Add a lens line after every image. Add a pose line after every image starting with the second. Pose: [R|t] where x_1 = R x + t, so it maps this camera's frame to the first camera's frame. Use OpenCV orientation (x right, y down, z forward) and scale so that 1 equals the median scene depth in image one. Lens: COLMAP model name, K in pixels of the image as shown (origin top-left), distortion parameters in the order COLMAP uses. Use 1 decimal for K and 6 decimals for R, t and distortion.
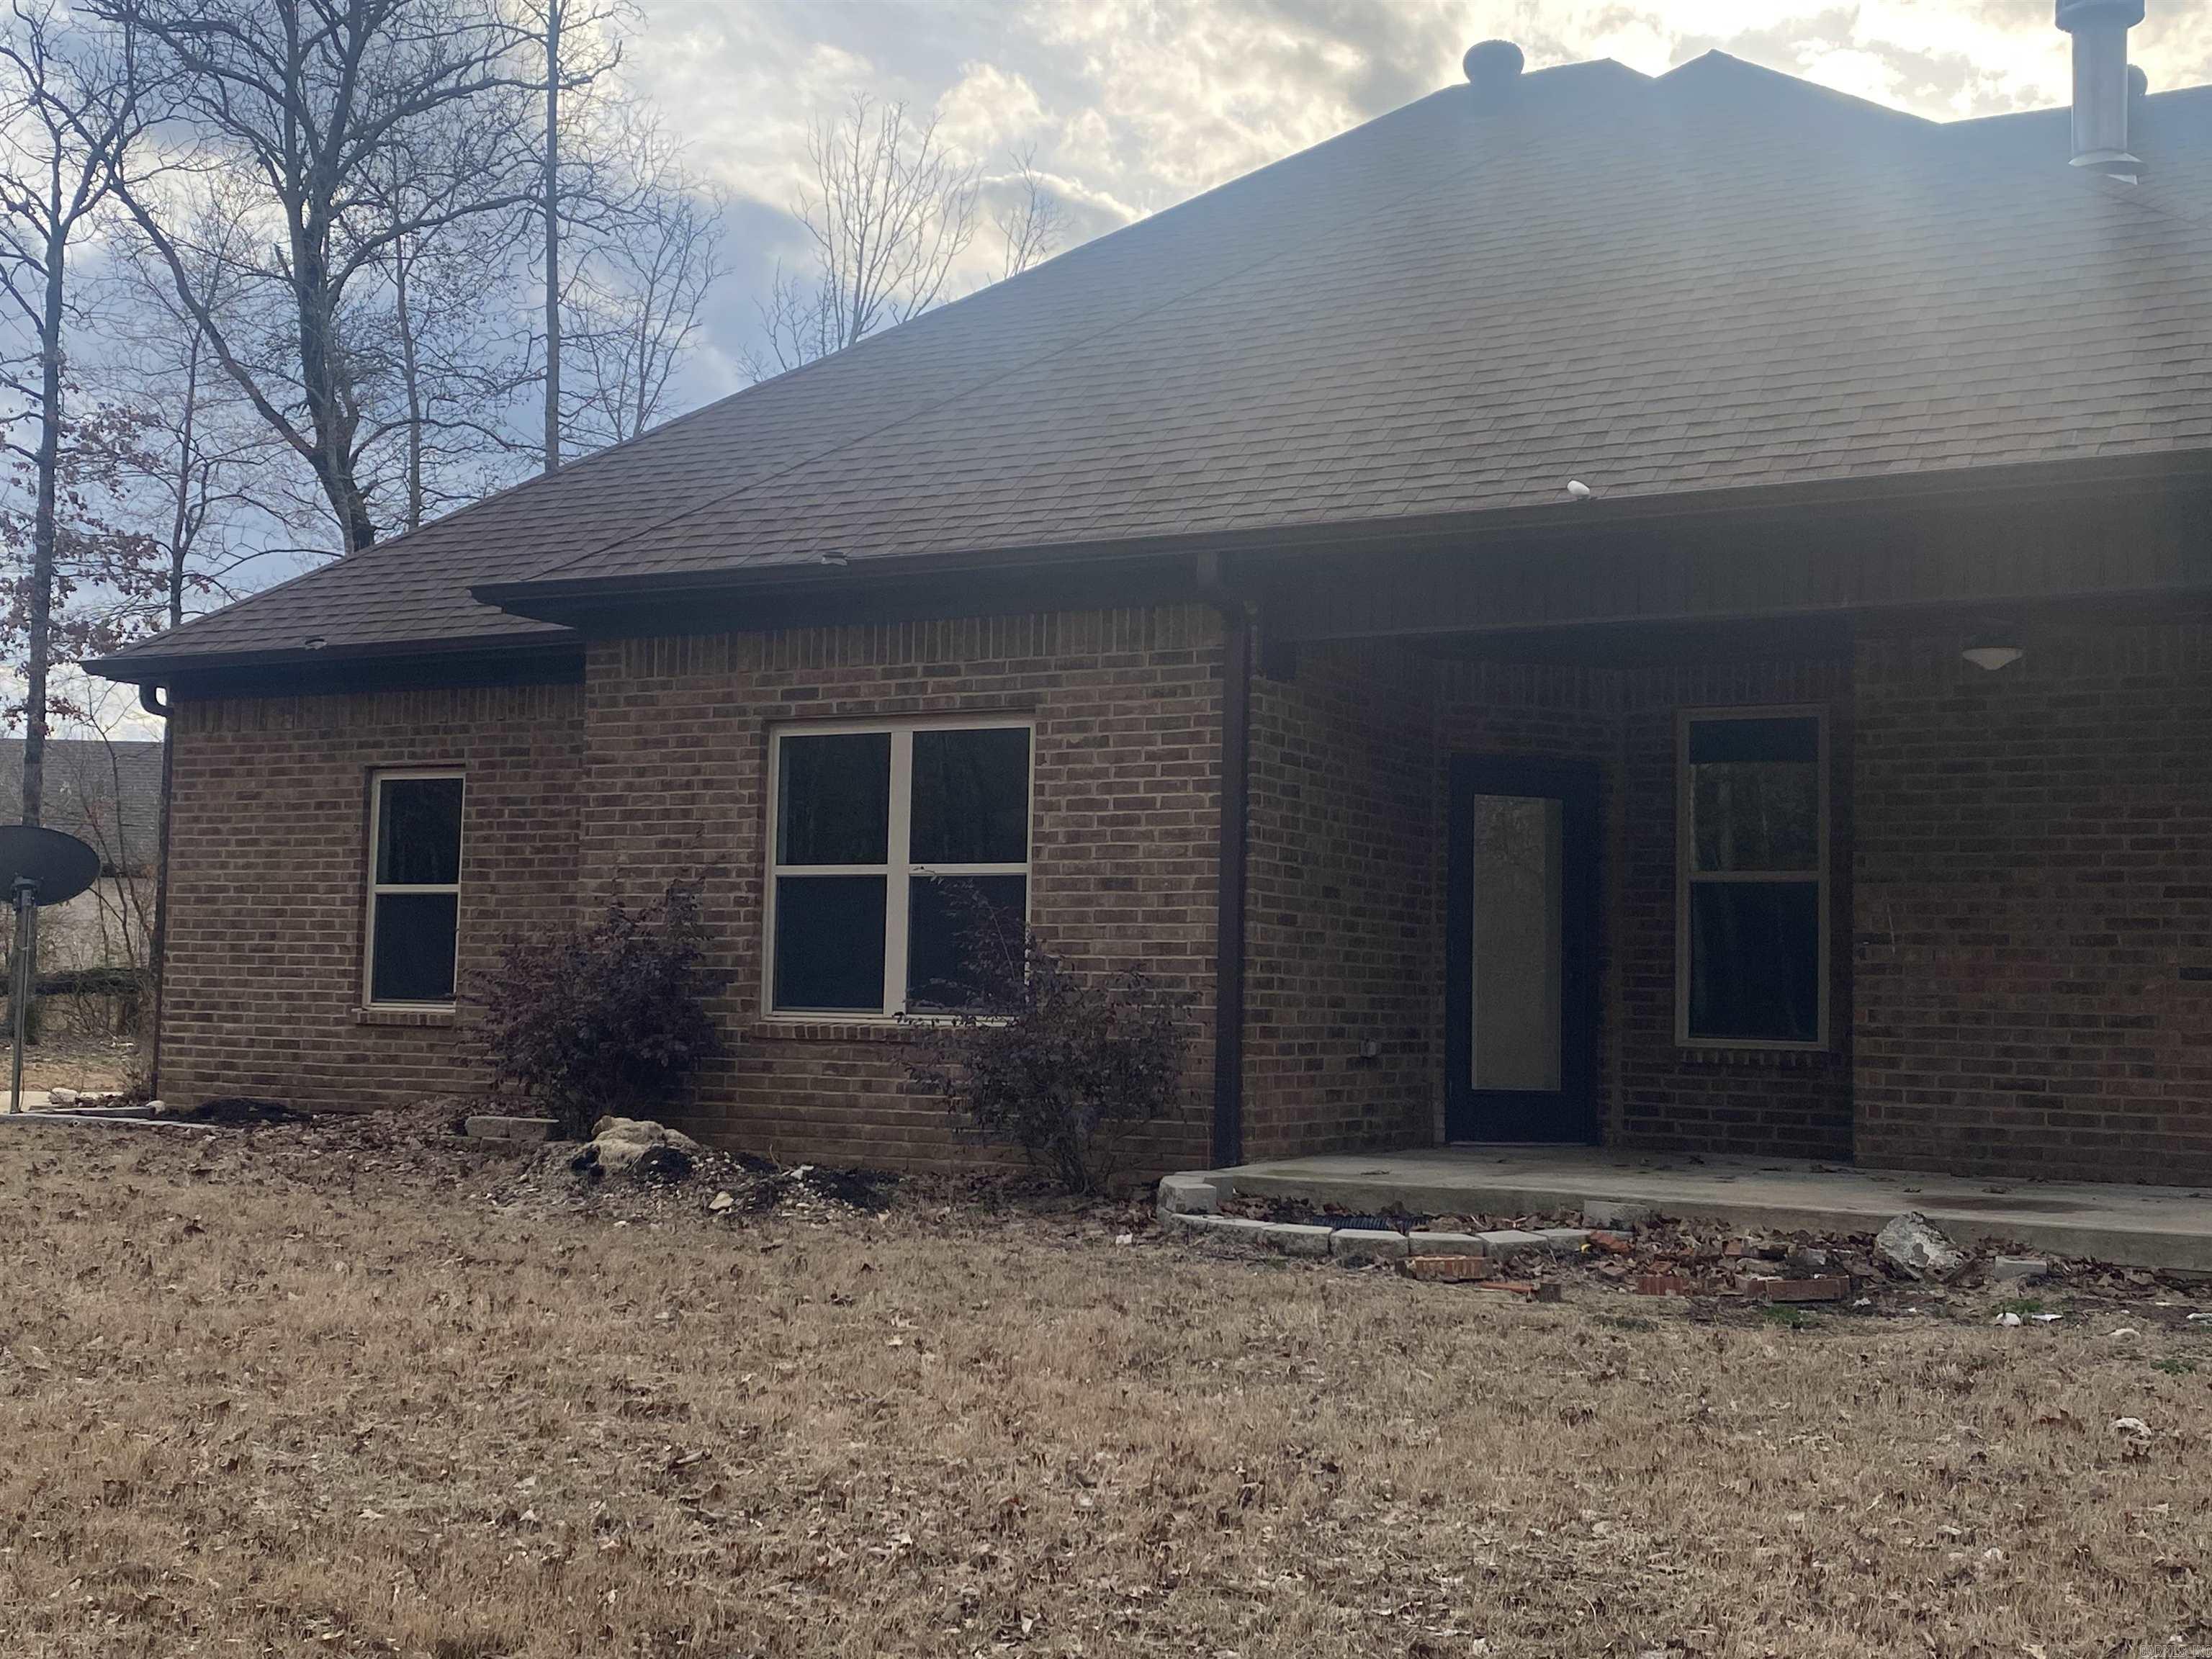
lens RADIAL K [[2486.3, 0, 1106.0], [0, 2486.3, 829.5], [0, 0, 1]] dist [0.184870, -0.536326]
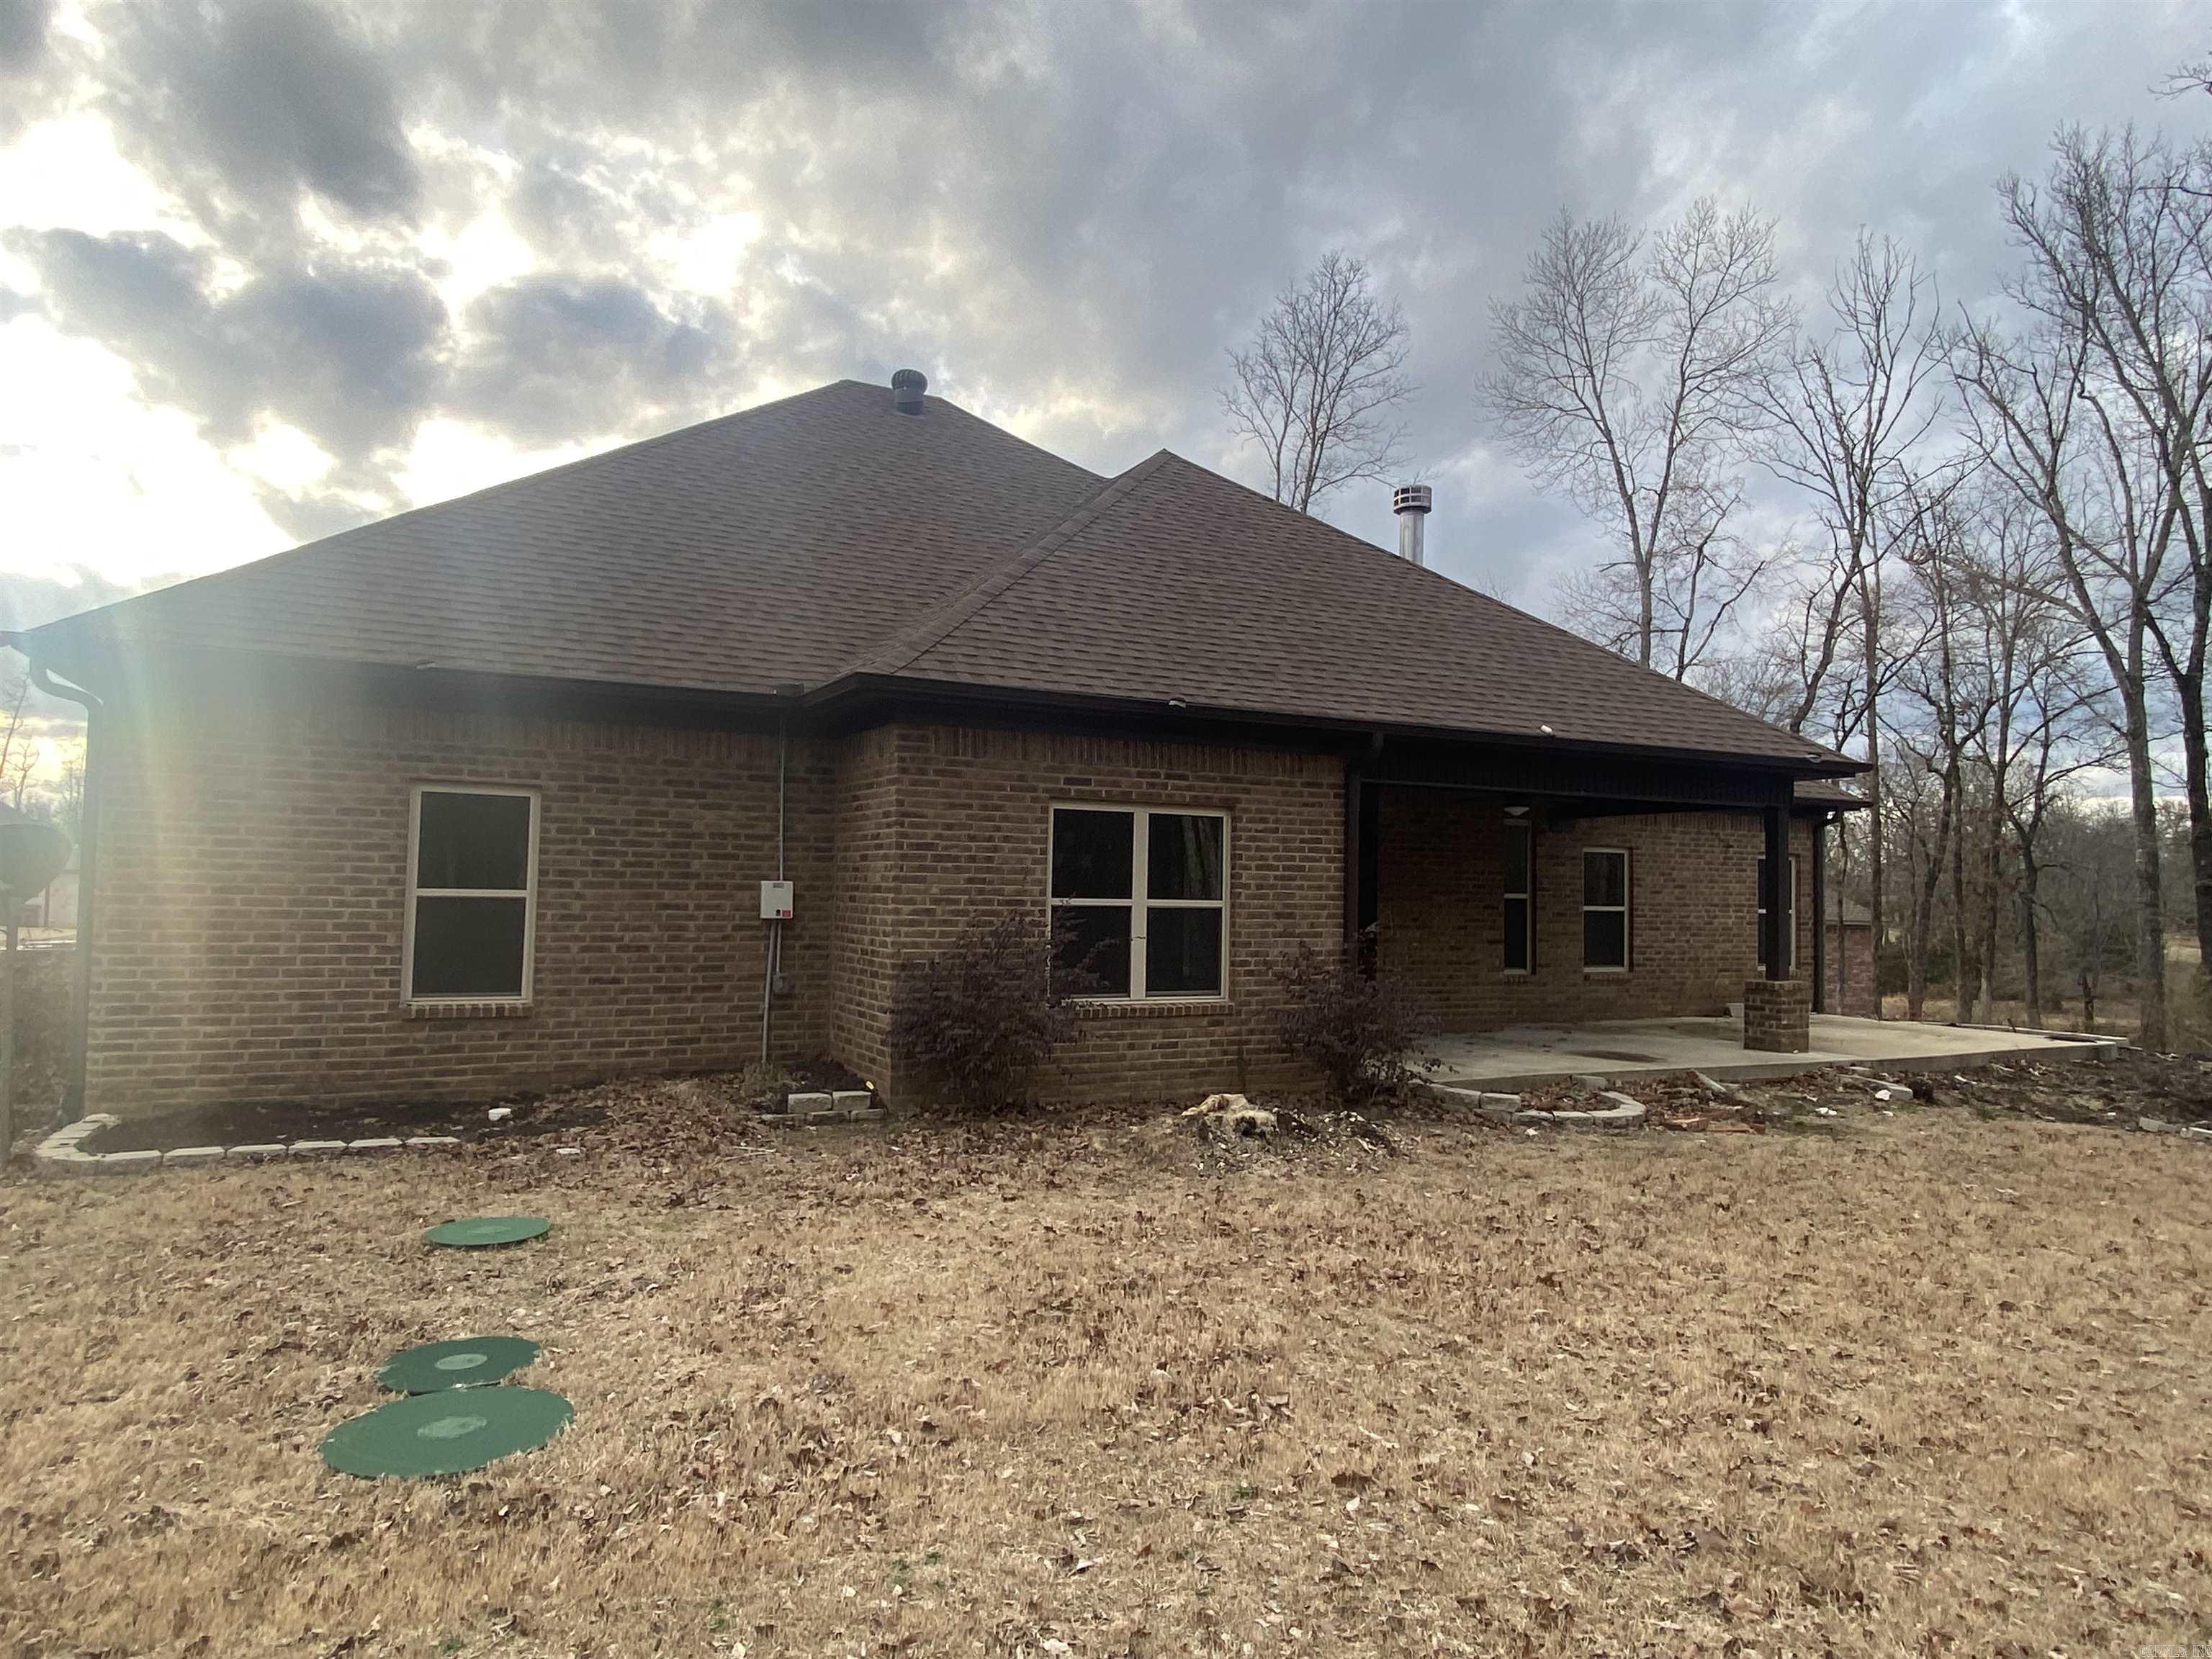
lens RADIAL K [[1349.4, 0, 1098.2], [0, 1349.4, 827.3], [0, 0, 1]] dist [0.060901, -0.060502]
pose [[0.567542, 0.027890, 0.822872, -0.807794], [-0.063796, 0.997911, 0.010178, -0.038368], [-0.820869, -0.058272, 0.568136, 0.570945]]
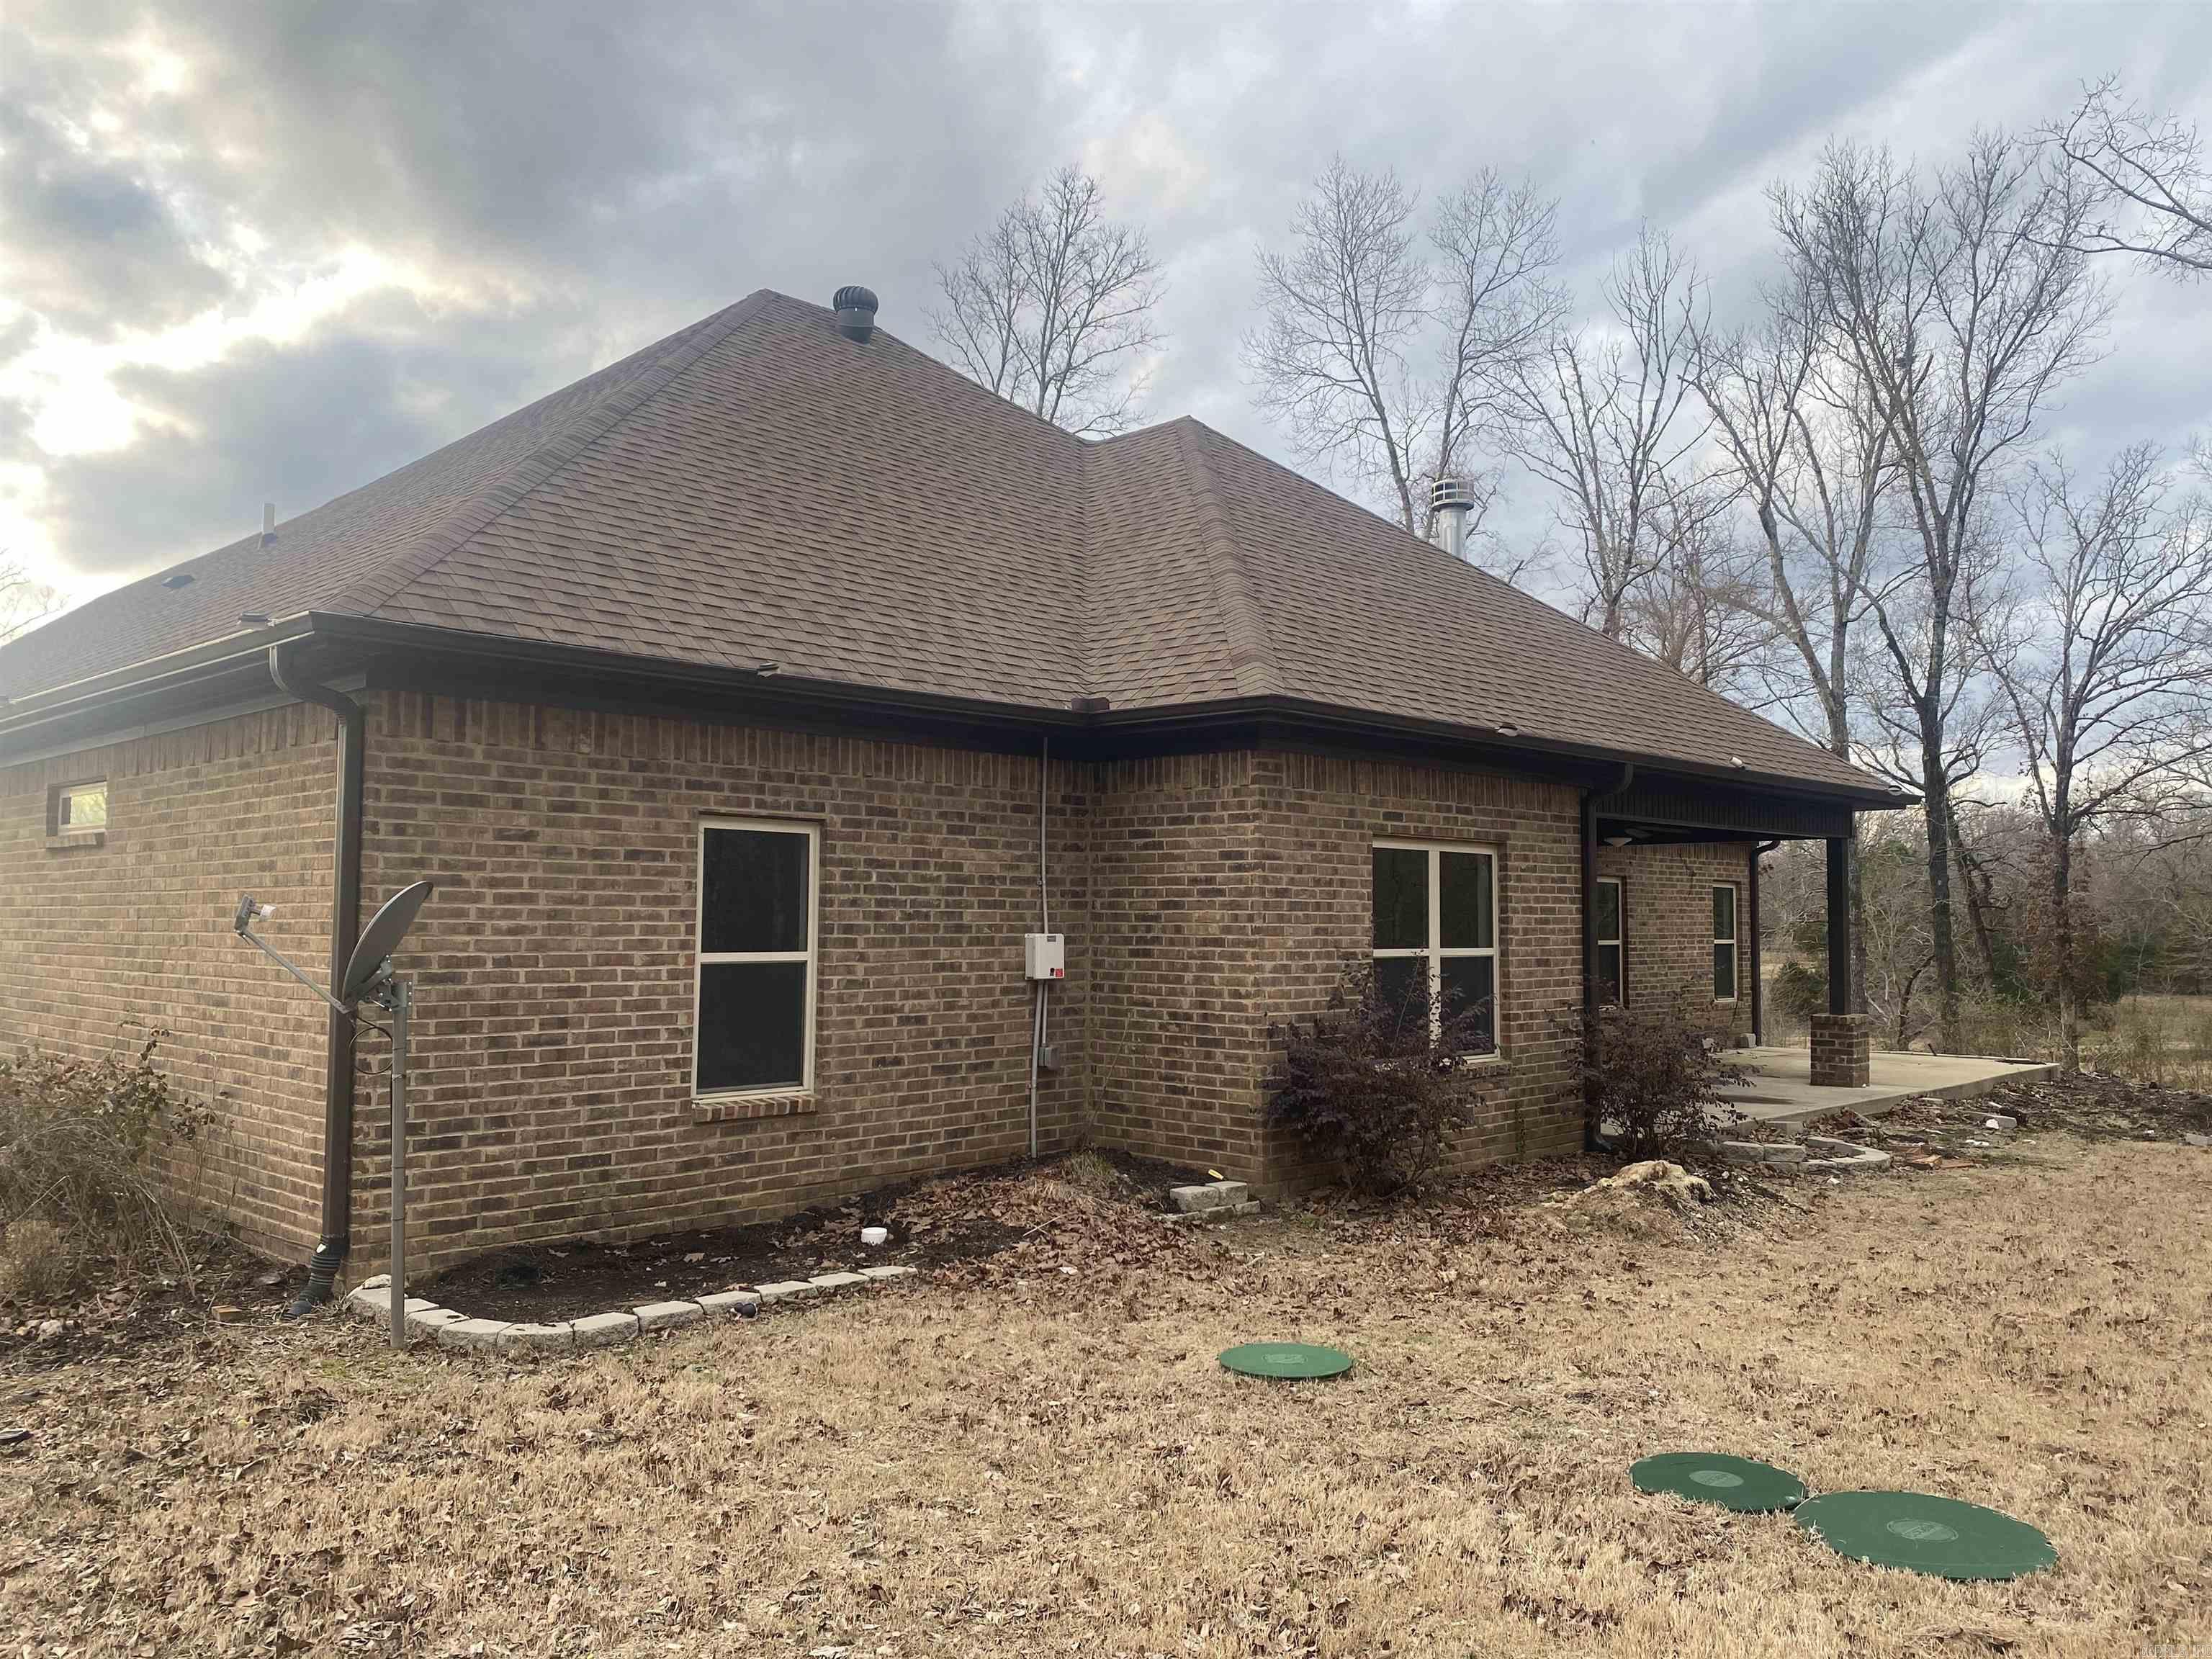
lens RADIAL K [[1679.5, 0, 1100.7], [0, 1679.5, 806.6], [0, 0, 1]] dist [0.086238, -0.103402]
pose [[0.270315, 0.045212, 0.961710, -1.061950], [-0.065793, 0.997429, -0.028398, -0.026021], [-0.960521, -0.055598, 0.272595, 0.959037]]
